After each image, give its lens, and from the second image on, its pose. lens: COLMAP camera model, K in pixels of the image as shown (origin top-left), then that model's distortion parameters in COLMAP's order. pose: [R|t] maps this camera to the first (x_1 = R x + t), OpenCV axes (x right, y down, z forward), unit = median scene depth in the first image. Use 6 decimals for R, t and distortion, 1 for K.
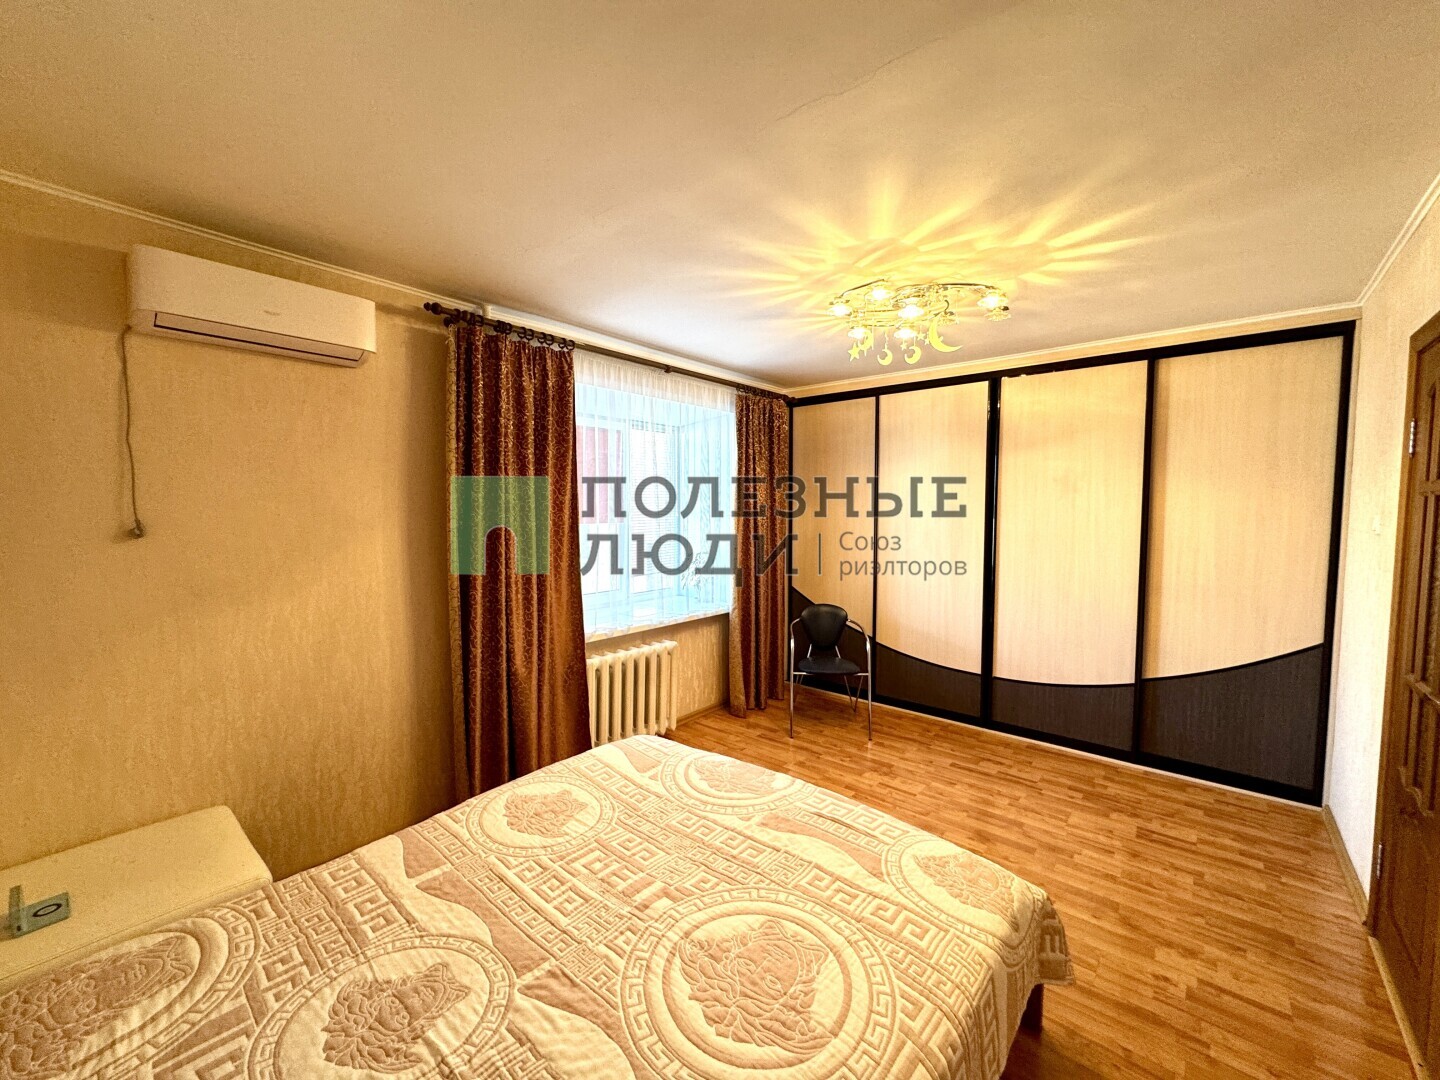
lens RADIAL K [[577.0, 0, 719.0], [0, 577.0, 538.6], [0, 0, 1]] dist [-0.001942, 0.000254]
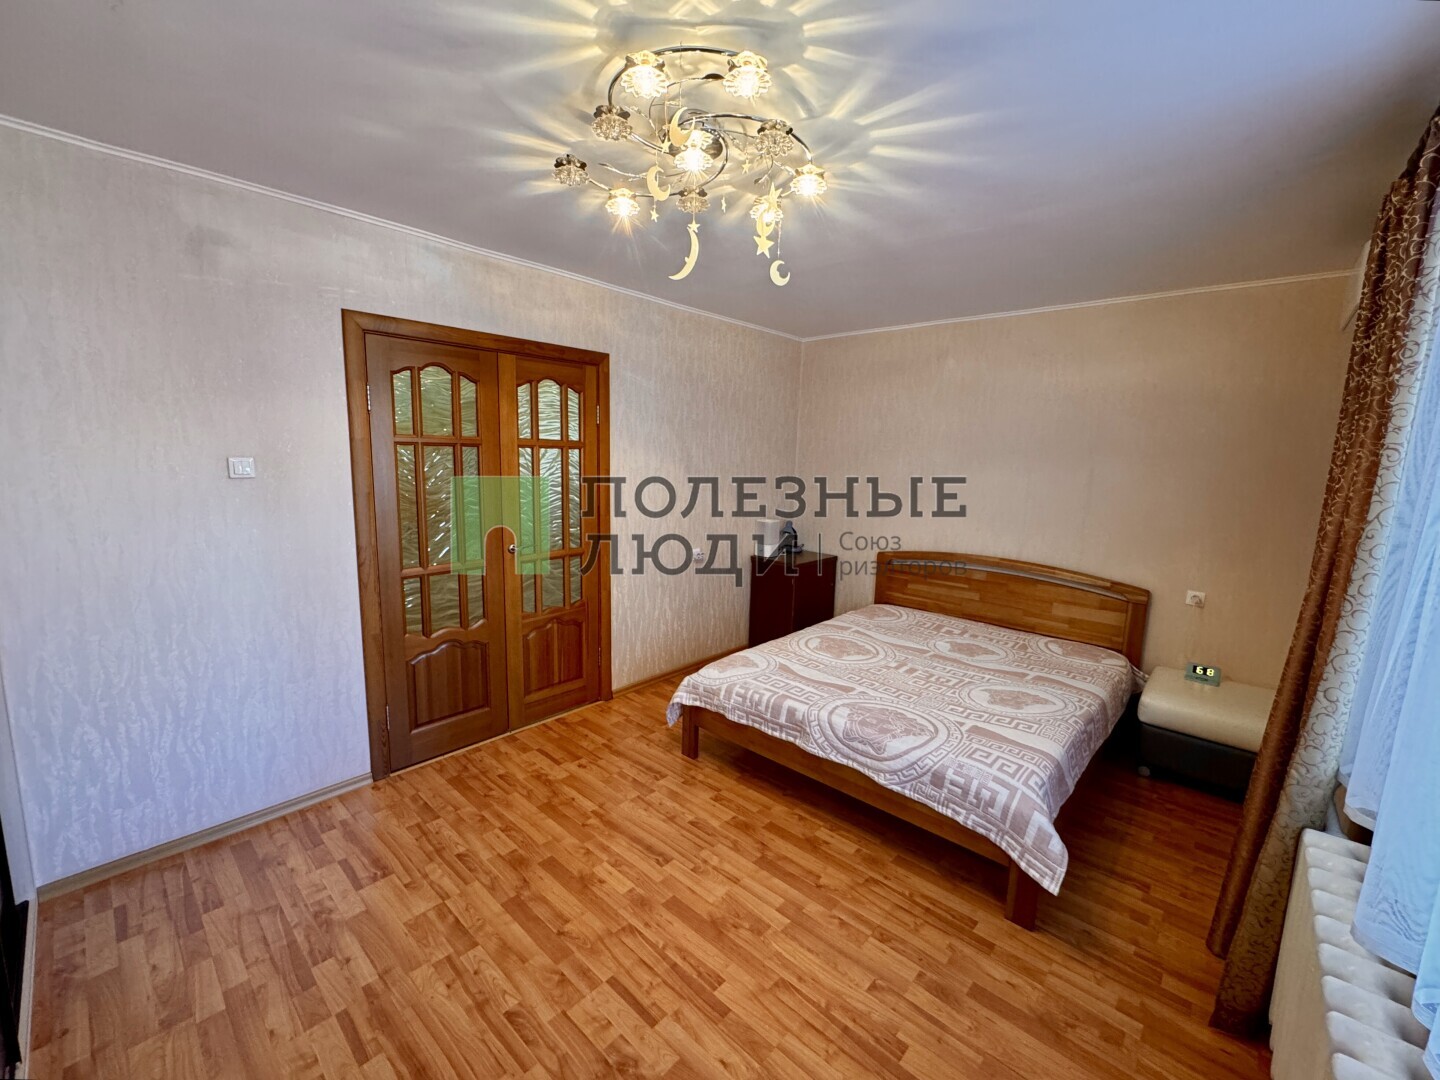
lens RADIAL K [[584.3, 0, 725.9], [0, 584.3, 541.5], [0, 0, 1]] dist [-0.000650, 0.000060]
pose [[-0.999258, -0.033704, 0.018654, 0.295007], [-0.029140, 0.978073, 0.206216, -0.123219], [-0.025195, 0.205519, -0.978329, 1.874182]]
